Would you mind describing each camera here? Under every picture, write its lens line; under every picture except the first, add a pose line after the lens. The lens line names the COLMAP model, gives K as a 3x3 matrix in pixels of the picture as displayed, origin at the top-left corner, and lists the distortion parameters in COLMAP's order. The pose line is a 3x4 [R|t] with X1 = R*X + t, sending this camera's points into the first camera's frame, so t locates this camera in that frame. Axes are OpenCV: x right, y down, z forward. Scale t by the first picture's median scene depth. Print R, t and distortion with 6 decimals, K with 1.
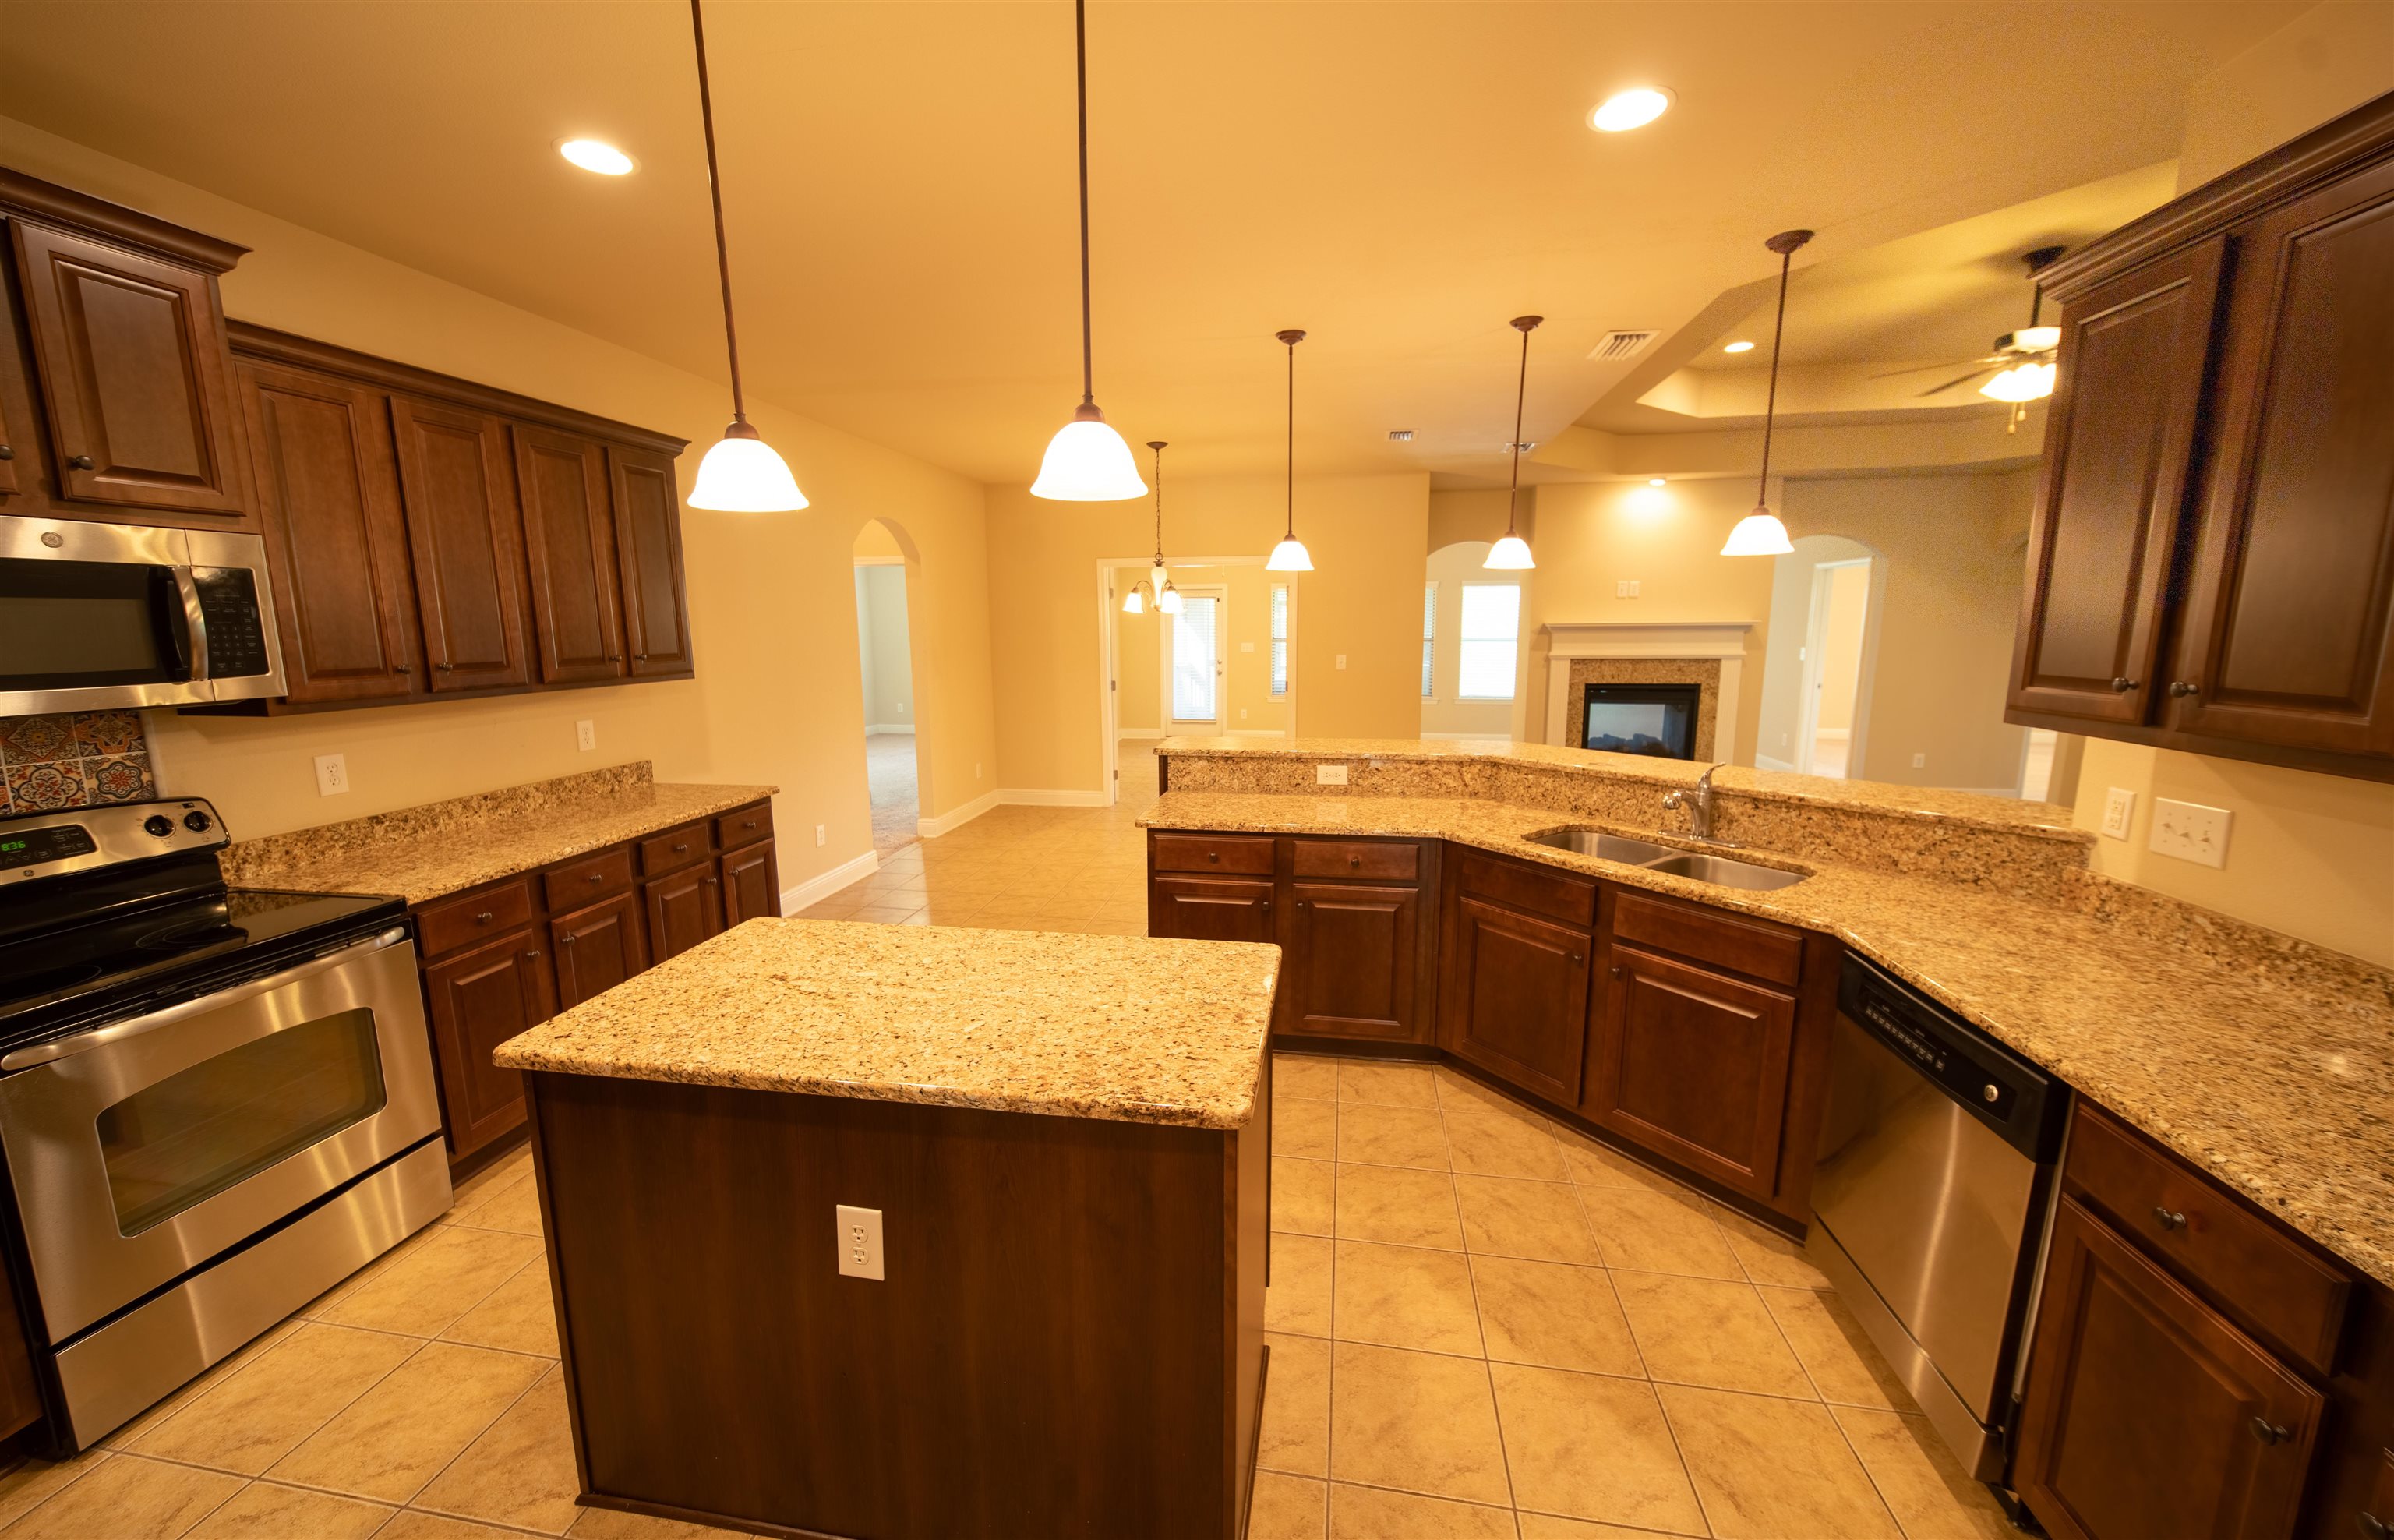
lens RADIAL K [[886.8, 0, 1204.4], [0, 886.8, 765.4], [0, 0, 1]] dist [0.000166, -0.000634]
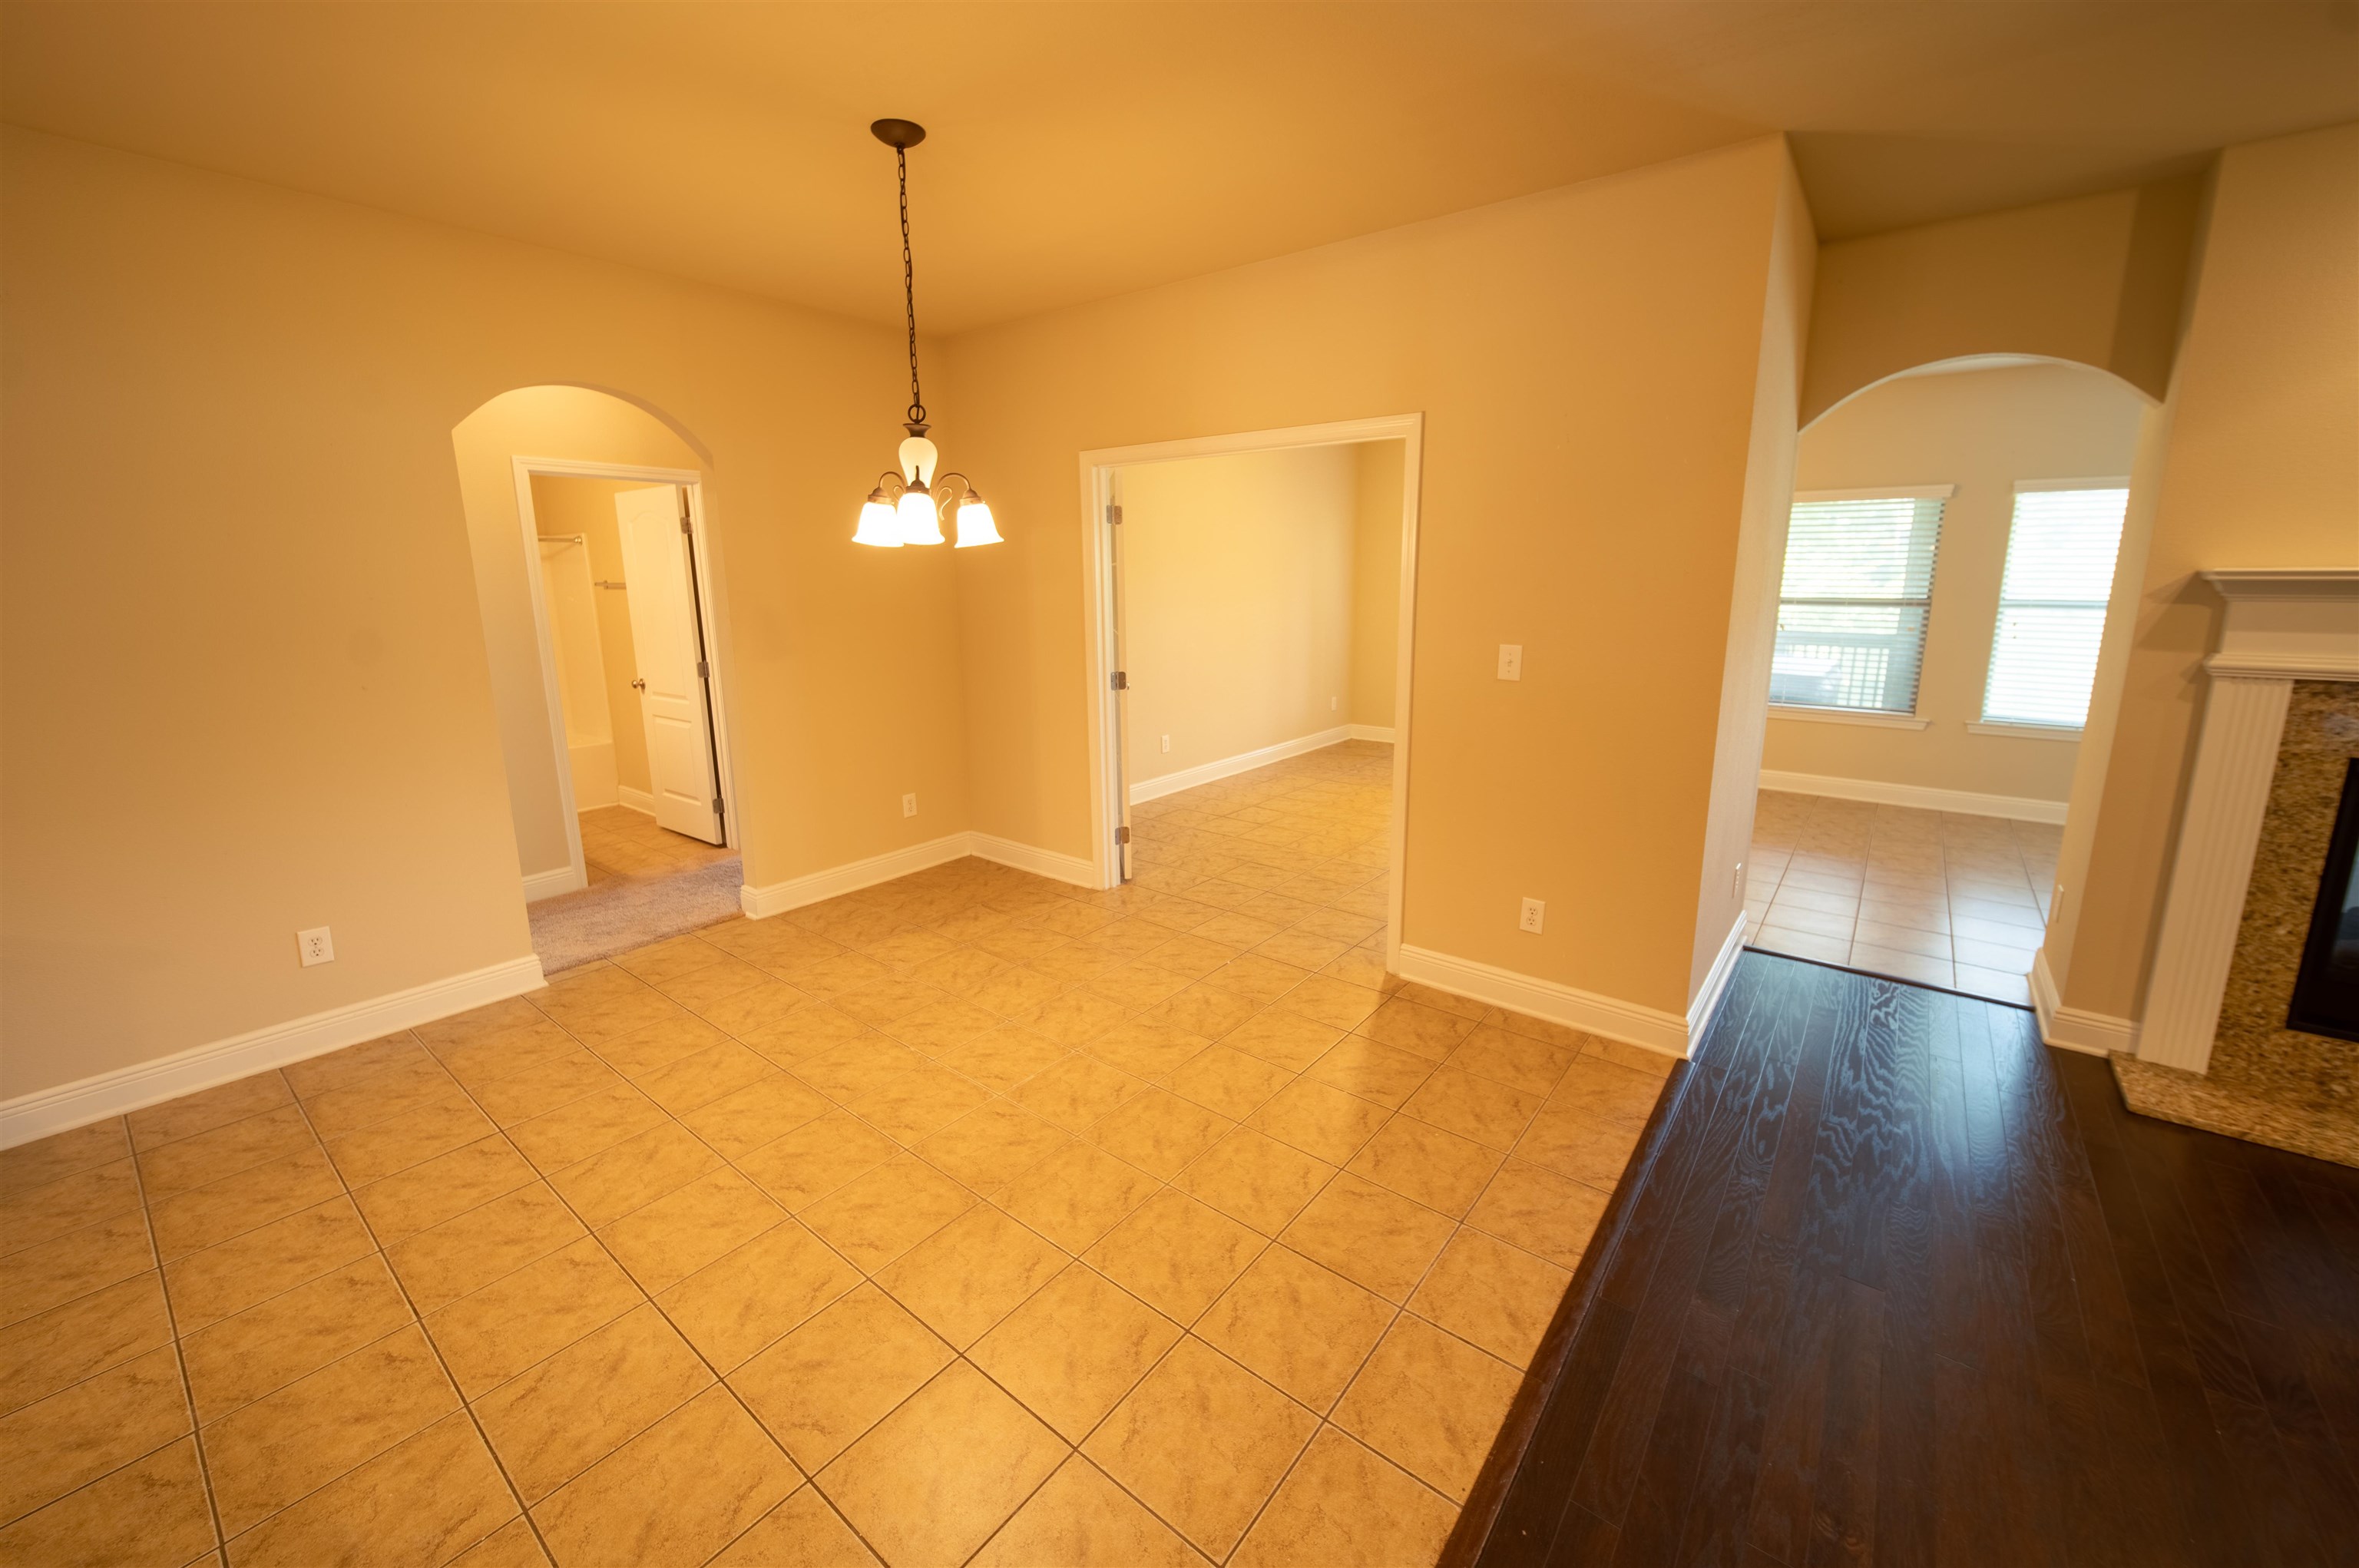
lens RADIAL K [[914.9, 0, 1194.0], [0, 914.9, 751.9], [0, 0, 1]] dist [-0.001509, -0.000136]
pose [[0.875147, 0.094918, -0.474456, 0.223964], [-0.076708, 0.995386, 0.057644, -0.083485], [0.477738, -0.014053, 0.878390, 0.519907]]
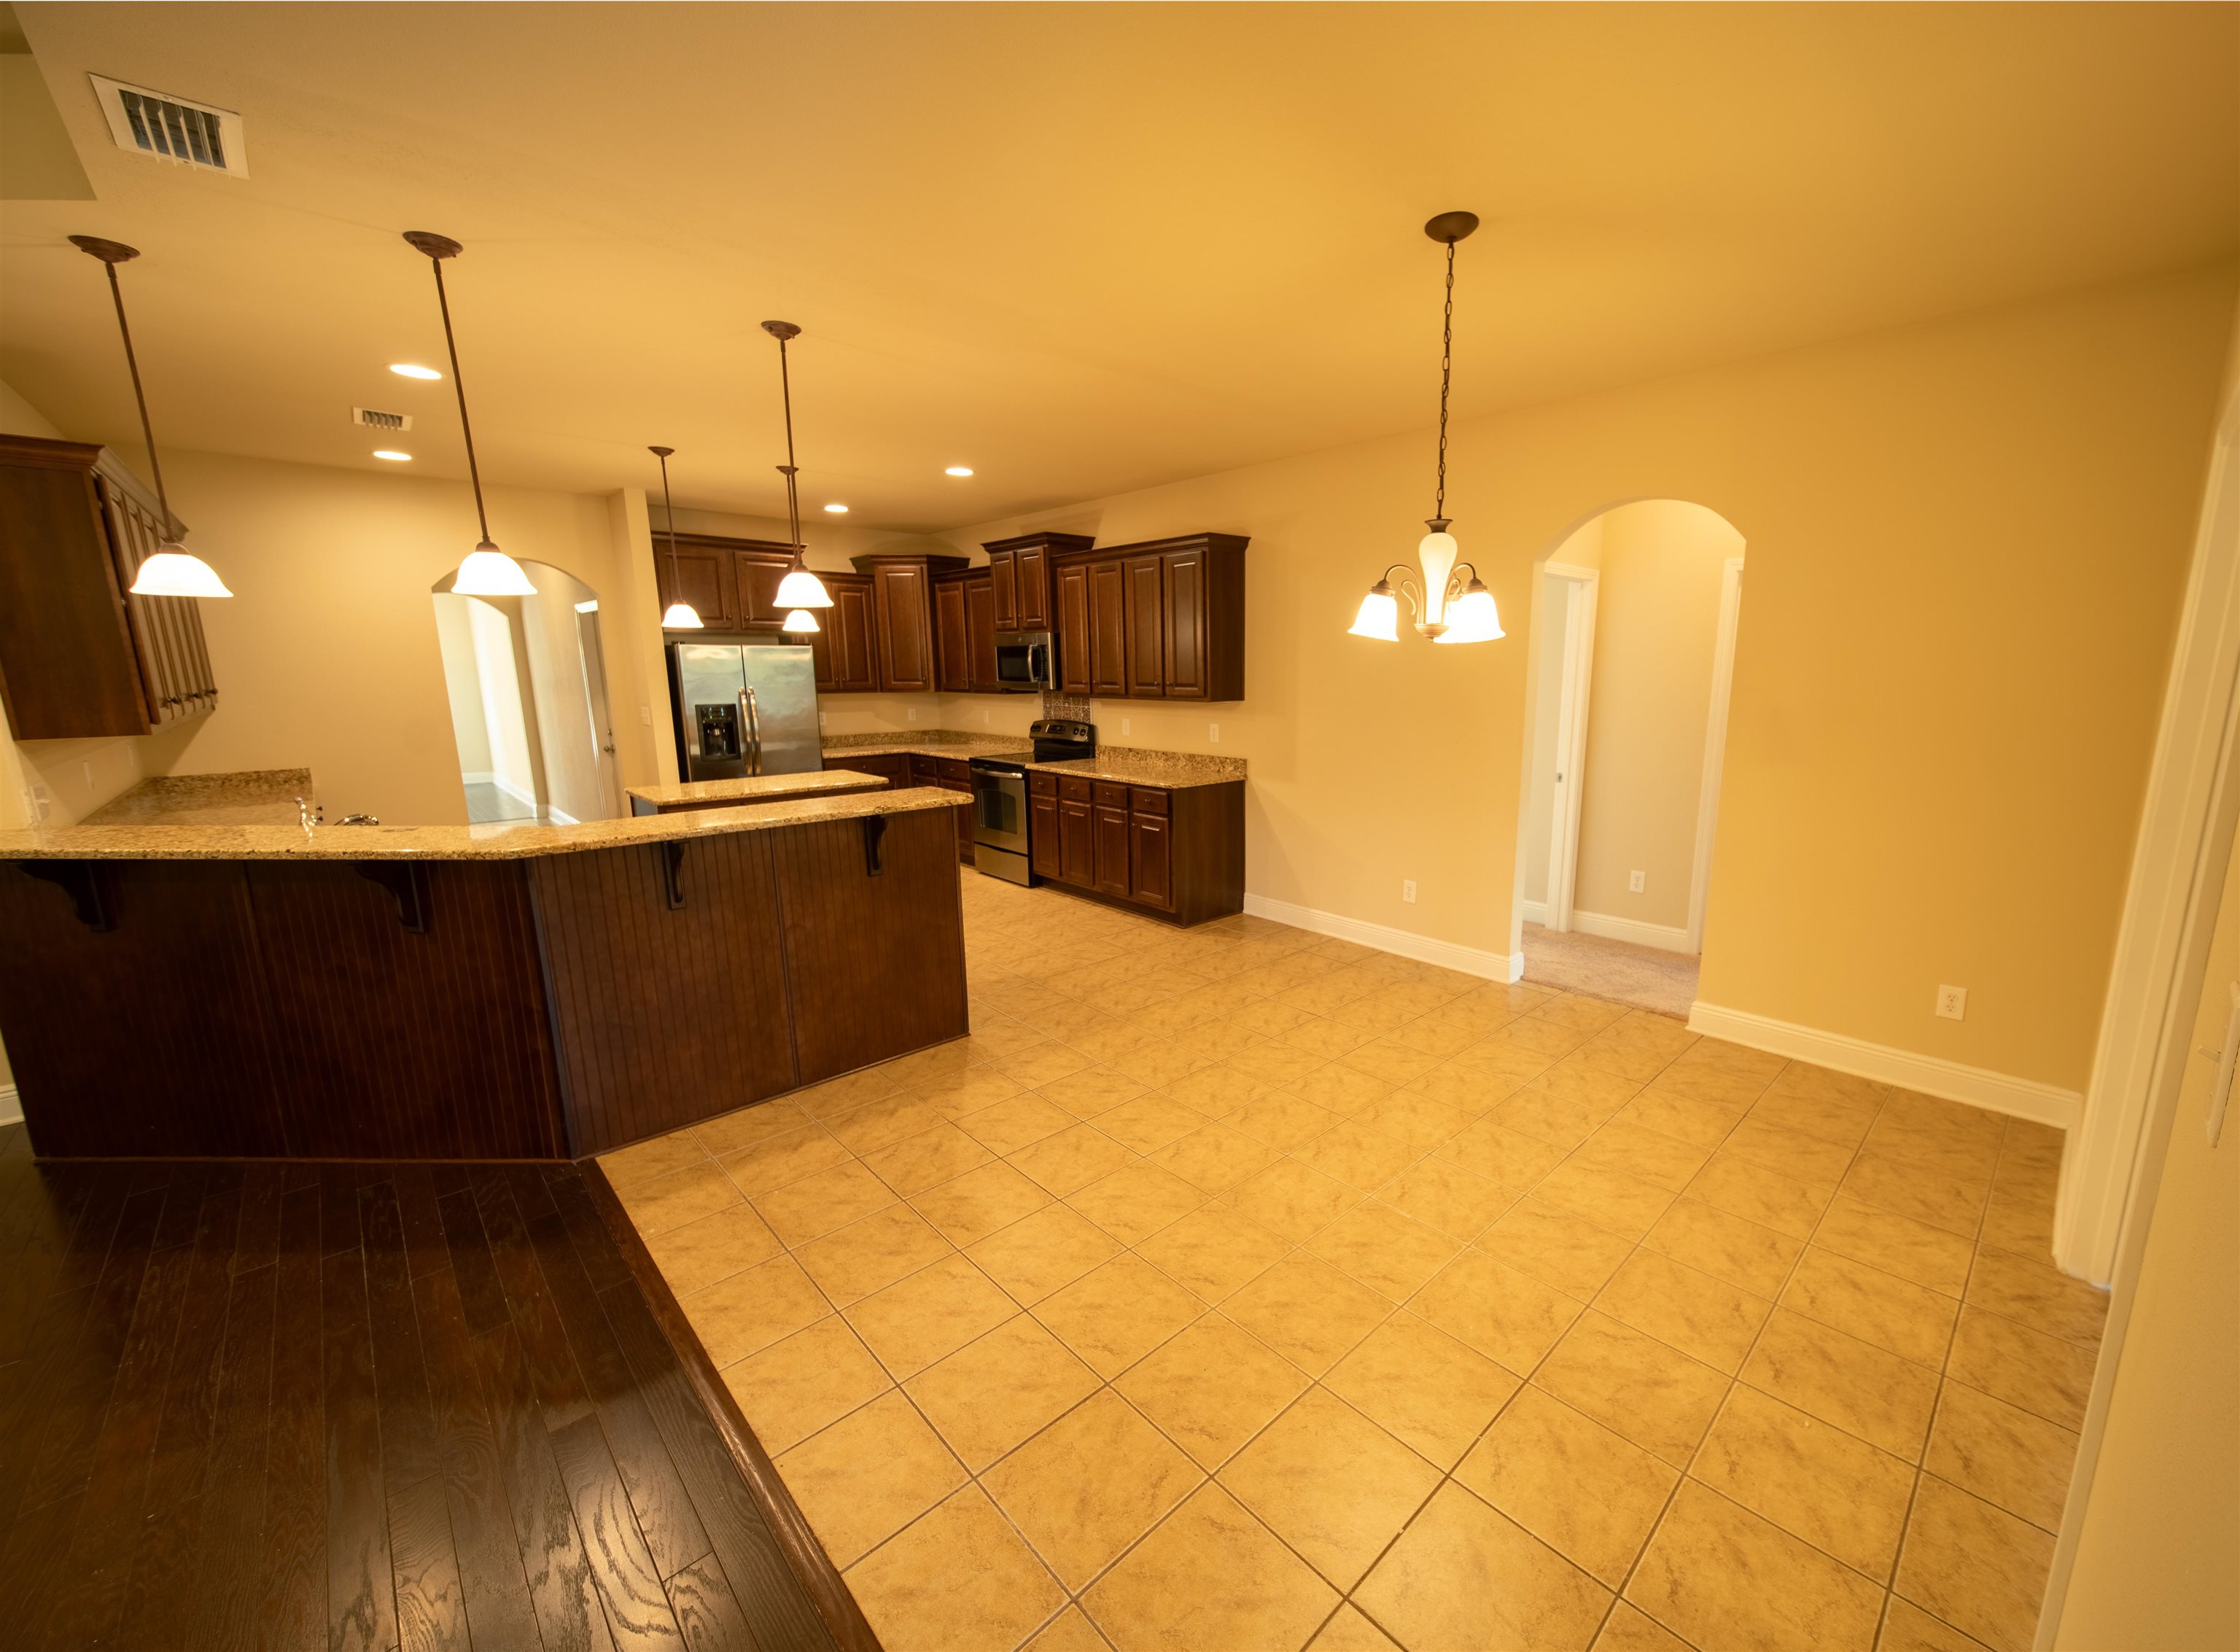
lens RADIAL K [[885.5, 0, 1218.9], [0, 885.5, 840.0], [0, 0, 1]] dist [-0.002775, -0.000300]
pose [[-0.587118, 0.163850, -0.792746, 0.286630], [-0.123966, 0.949551, 0.288071, -0.148912], [0.799953, 0.267405, -0.537187, 0.913335]]
